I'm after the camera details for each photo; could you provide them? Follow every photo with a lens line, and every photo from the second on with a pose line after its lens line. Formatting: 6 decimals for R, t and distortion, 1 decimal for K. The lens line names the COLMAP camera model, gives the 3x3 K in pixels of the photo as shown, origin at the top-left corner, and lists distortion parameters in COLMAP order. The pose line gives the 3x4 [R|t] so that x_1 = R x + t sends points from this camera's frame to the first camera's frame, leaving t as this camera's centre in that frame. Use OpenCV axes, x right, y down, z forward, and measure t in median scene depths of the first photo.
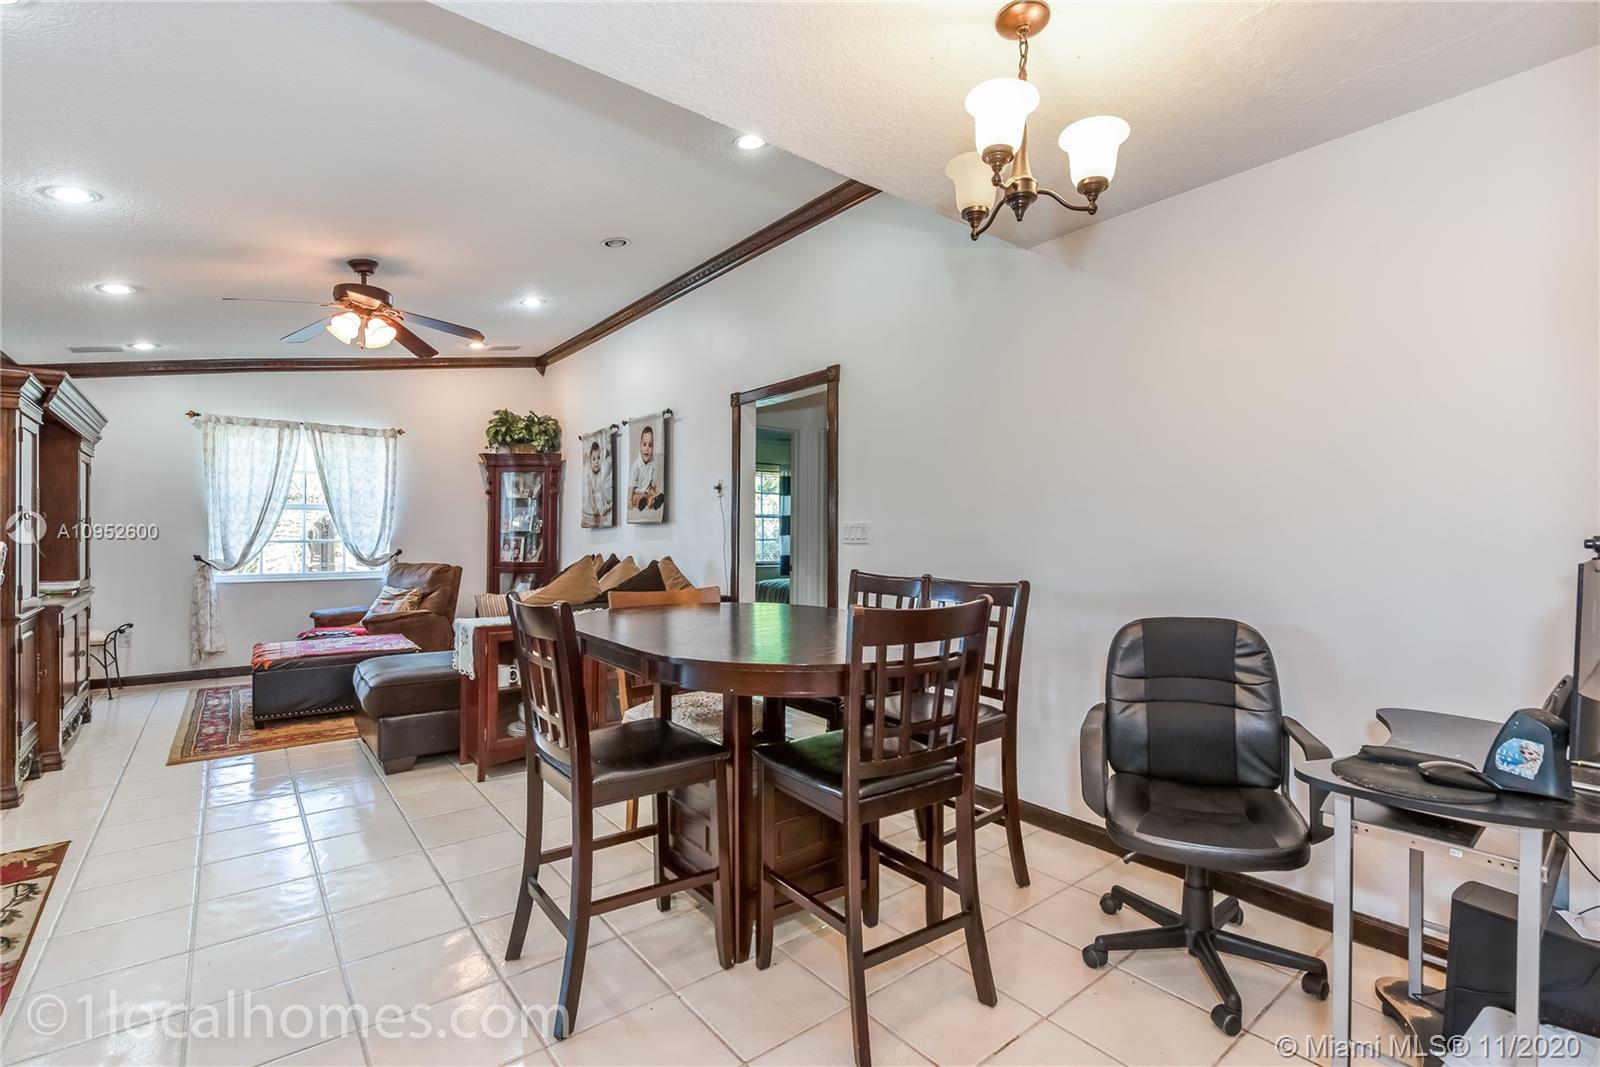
lens RADIAL K [[753.2, 0, 840.0], [0, 753.2, 533.0], [0, 0, 1]] dist [-0.018555, -0.000533]
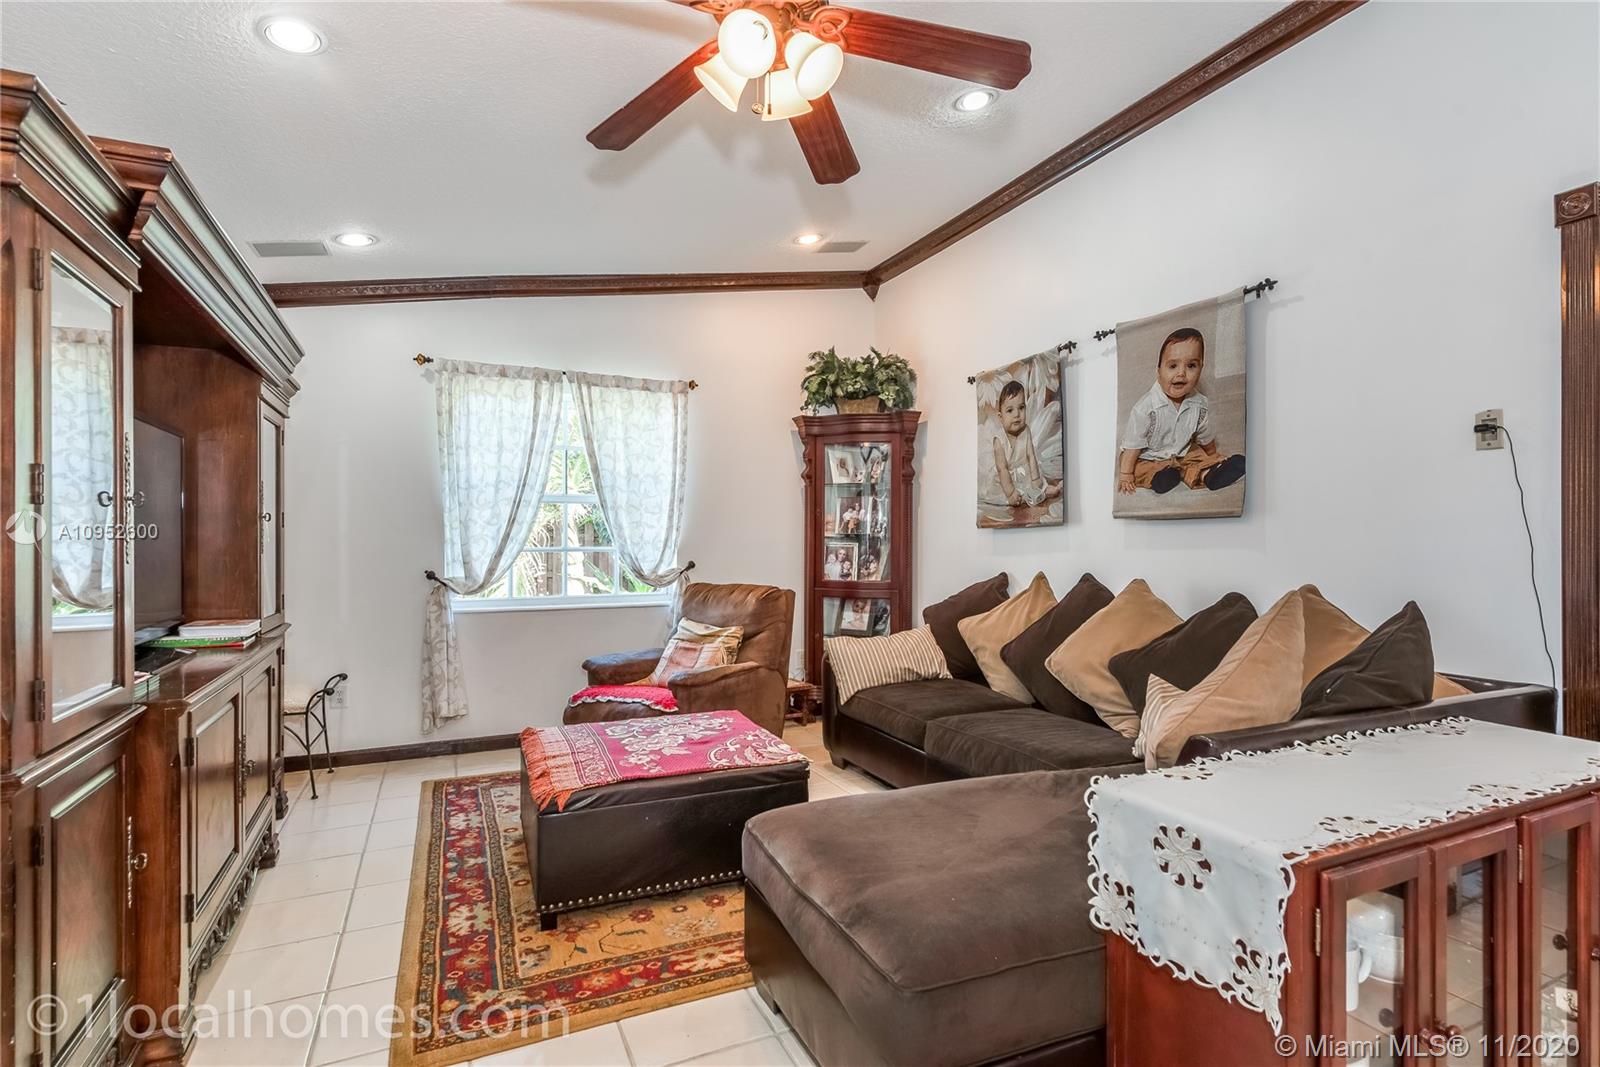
lens RADIAL K [[778.9, 0, 803.3], [0, 778.9, 541.9], [0, 0, 1]] dist [0.002466, -0.000057]
pose [[0.968209, -0.001583, -0.250138, -0.348138], [0.003114, 0.999979, 0.005725, 0.000590], [0.250124, -0.006322, 0.968193, 0.386335]]
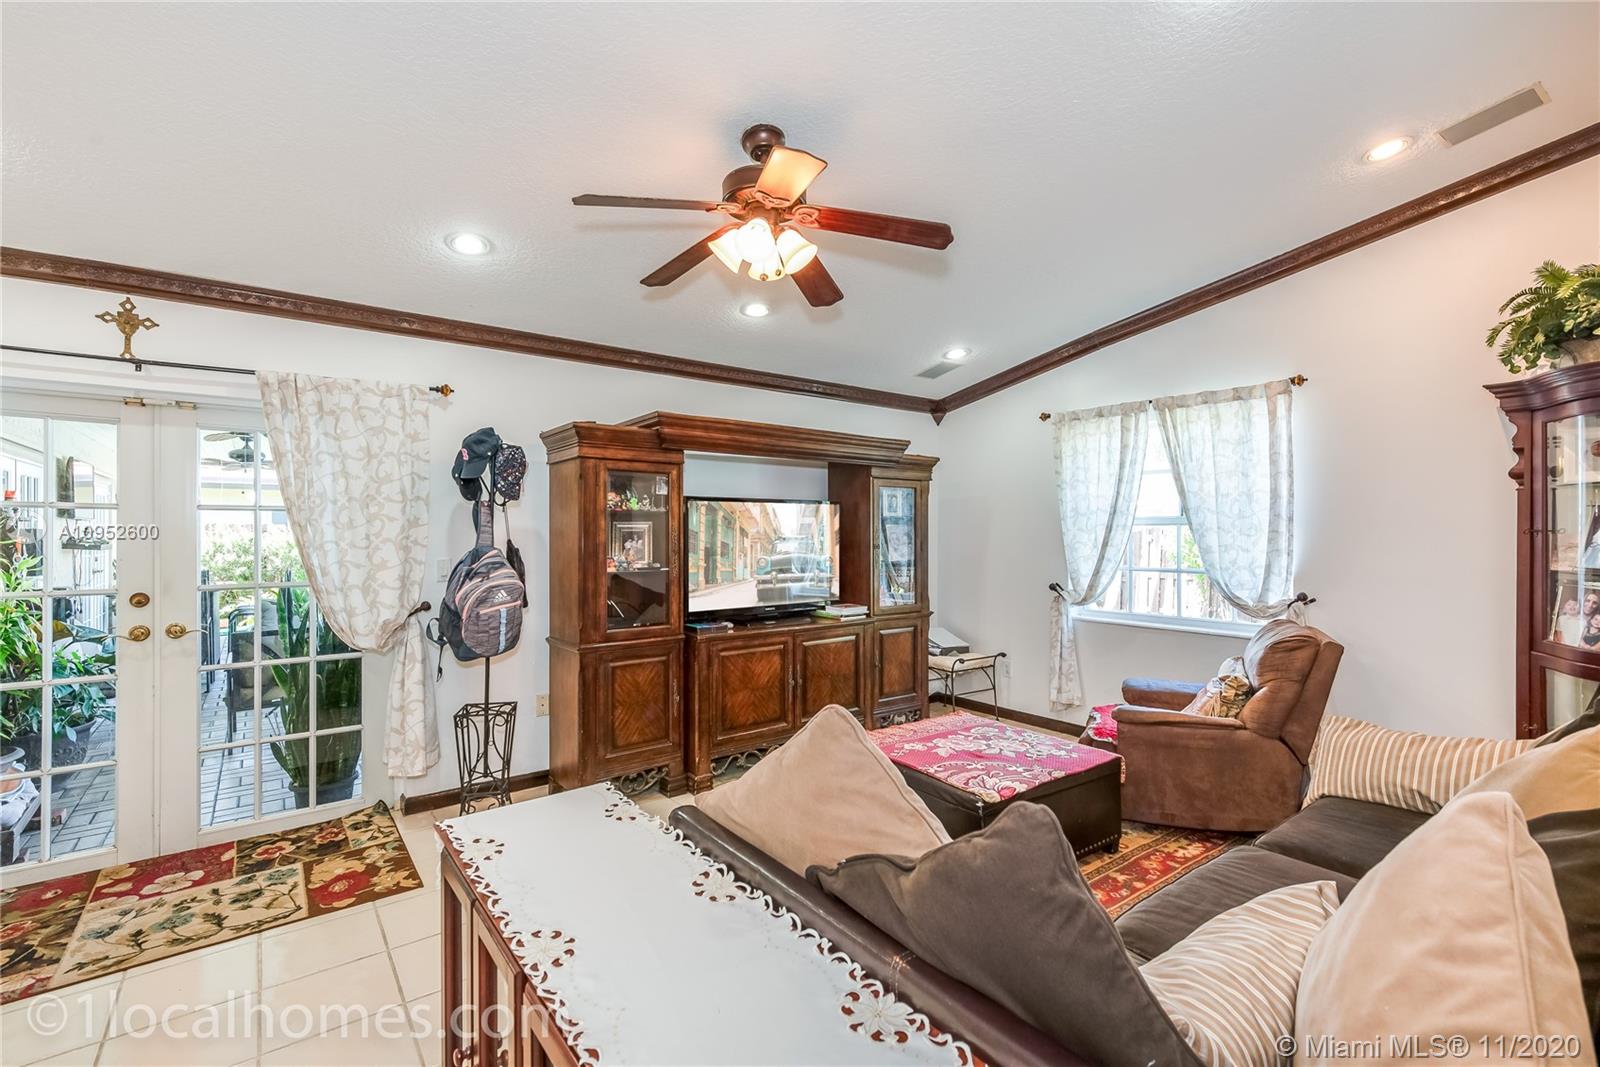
lens RADIAL K [[688.8, 0, 782.4], [0, 688.8, 540.4], [0, 0, 1]] dist [-0.001379, -0.000342]
pose [[-0.053292, 0.006408, -0.998558, -0.066690], [0.004293, 0.999972, 0.006188, -0.023922], [0.998570, -0.003957, -0.053318, 0.704784]]
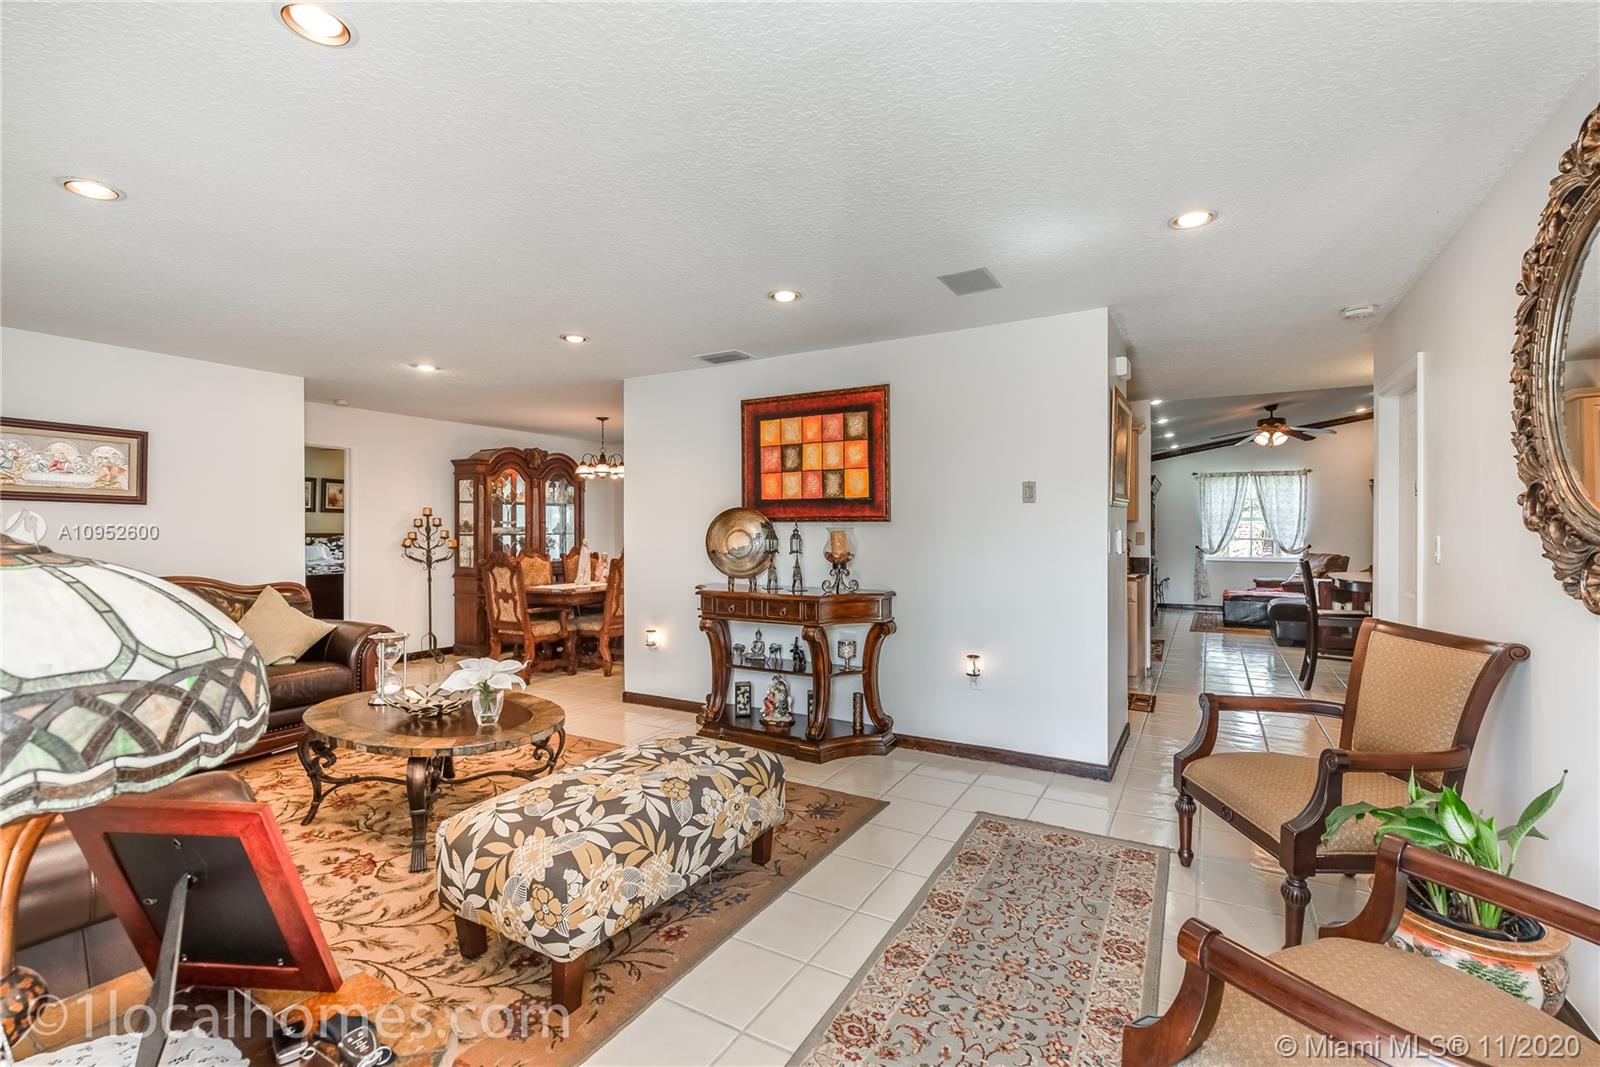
lens RADIAL K [[703.0, 0, 800.0], [0, 703.0, 533.5], [0, 0, 1]] dist [0.000824, -0.000331]
pose [[0.350503, -0.000450, -0.936561, 0.478536], [0.006514, 0.999977, 0.001957, -0.012290], [0.936539, -0.006787, 0.350498, -0.598122]]
